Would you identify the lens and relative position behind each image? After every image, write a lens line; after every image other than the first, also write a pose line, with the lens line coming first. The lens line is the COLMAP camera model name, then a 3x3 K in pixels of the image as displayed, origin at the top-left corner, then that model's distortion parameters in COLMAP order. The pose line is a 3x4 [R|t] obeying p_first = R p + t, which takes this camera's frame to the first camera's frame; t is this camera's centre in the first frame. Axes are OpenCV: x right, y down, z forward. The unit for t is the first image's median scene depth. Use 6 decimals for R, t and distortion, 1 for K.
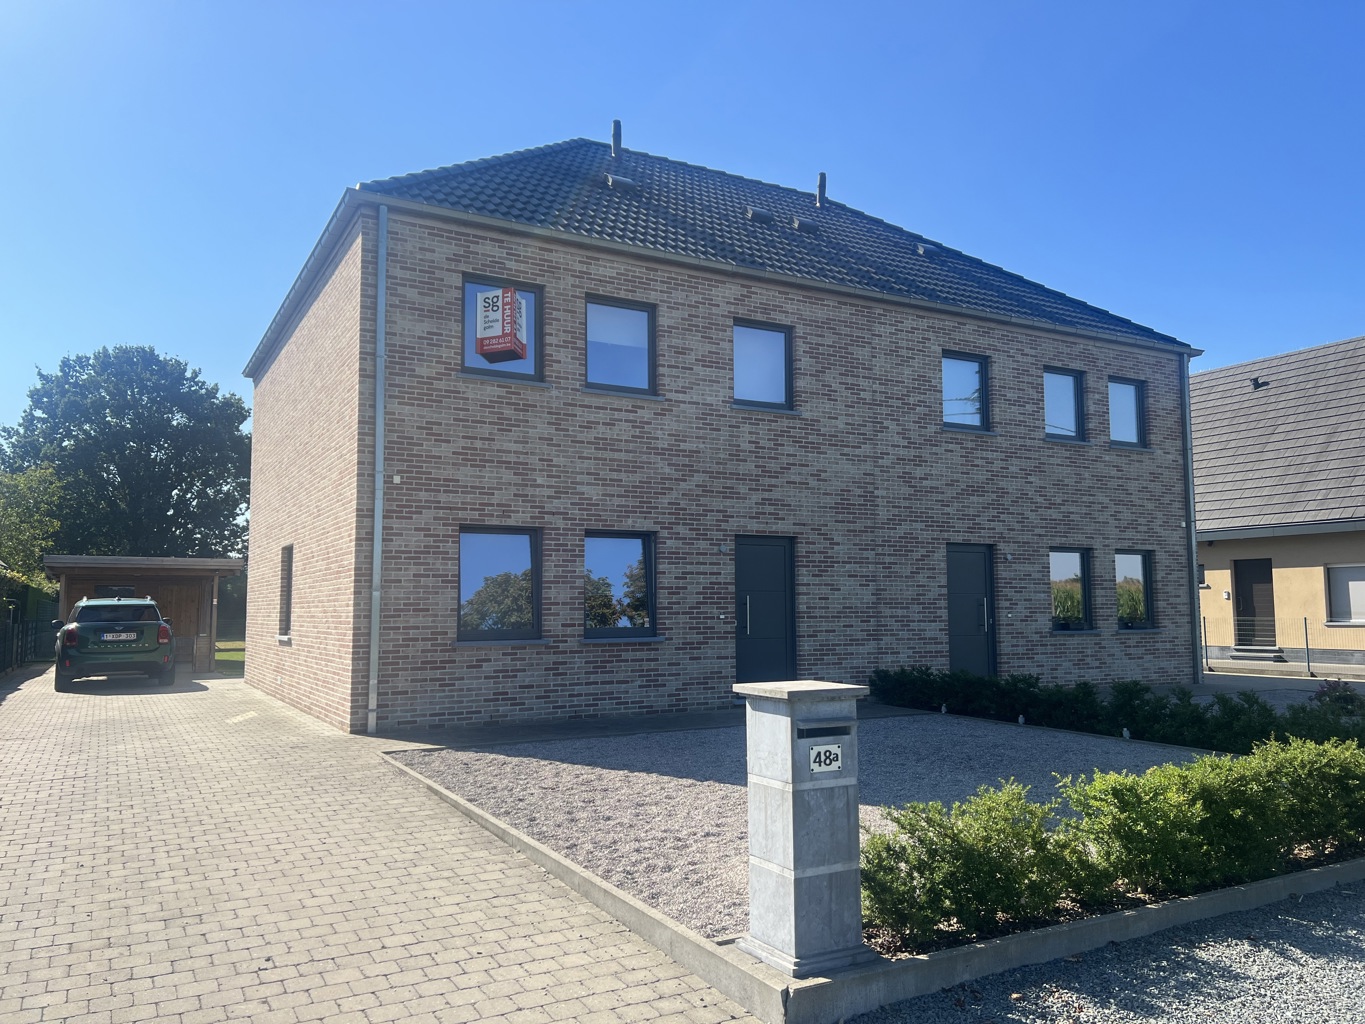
lens RADIAL K [[1008.8, 0, 682.5], [0, 1008.8, 512.0], [0, 0, 1]] dist [0.252414, -0.524097]
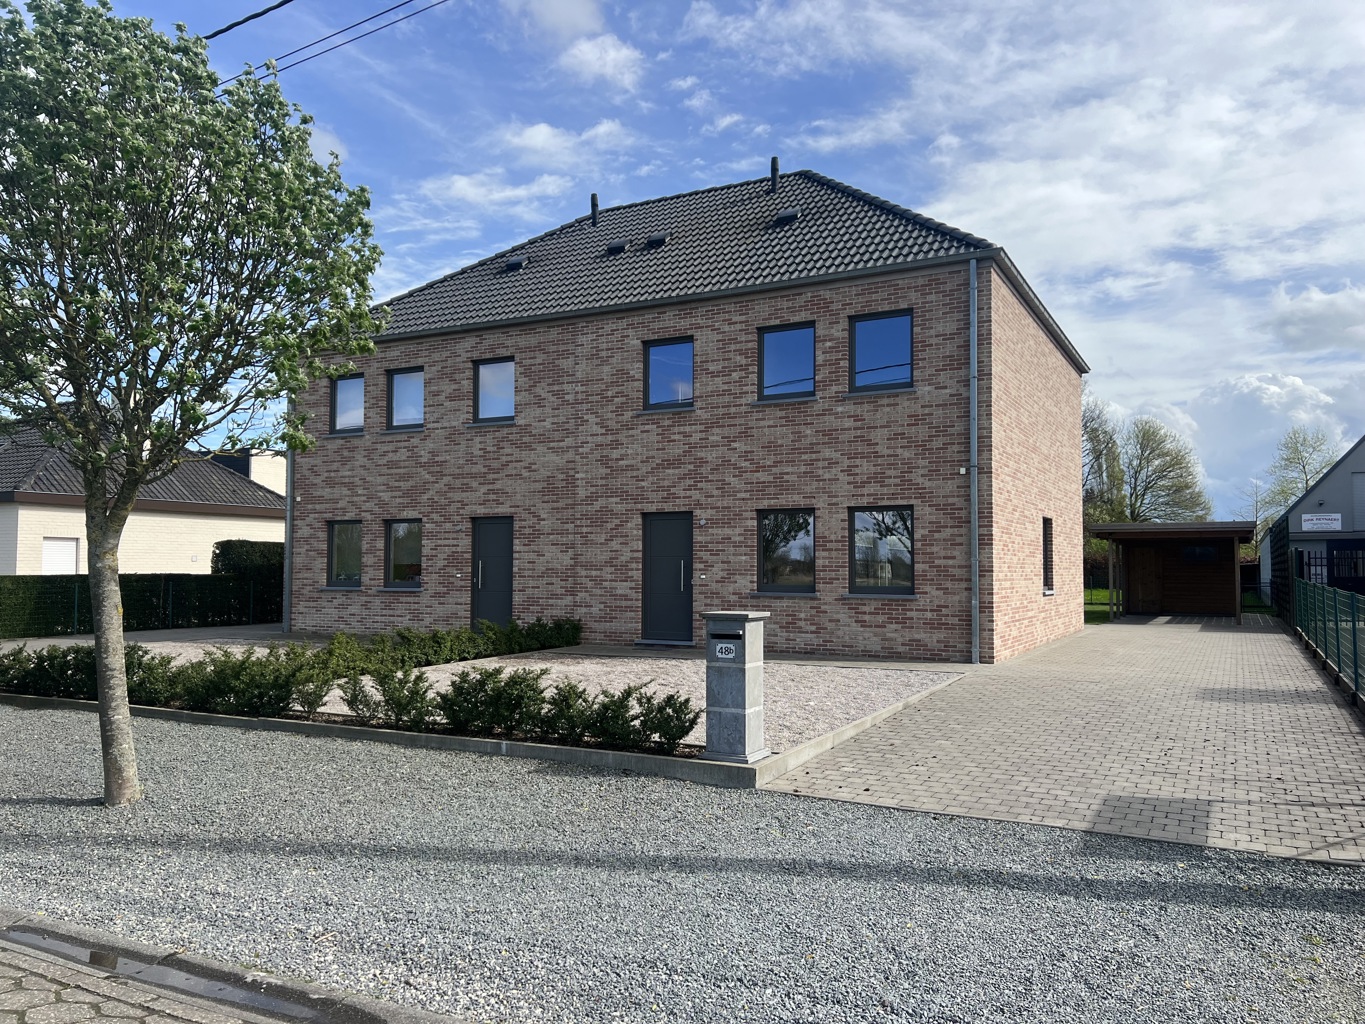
lens RADIAL K [[1008.8, 0, 682.5], [0, 1008.8, 512.0], [0, 0, 1]] dist [0.252414, -0.524097]
pose [[0.523872, -0.040262, -0.850845, 1.294863], [0.073926, 0.997262, -0.001674, 0.035920], [0.848583, -0.062022, 0.525414, 0.466059]]
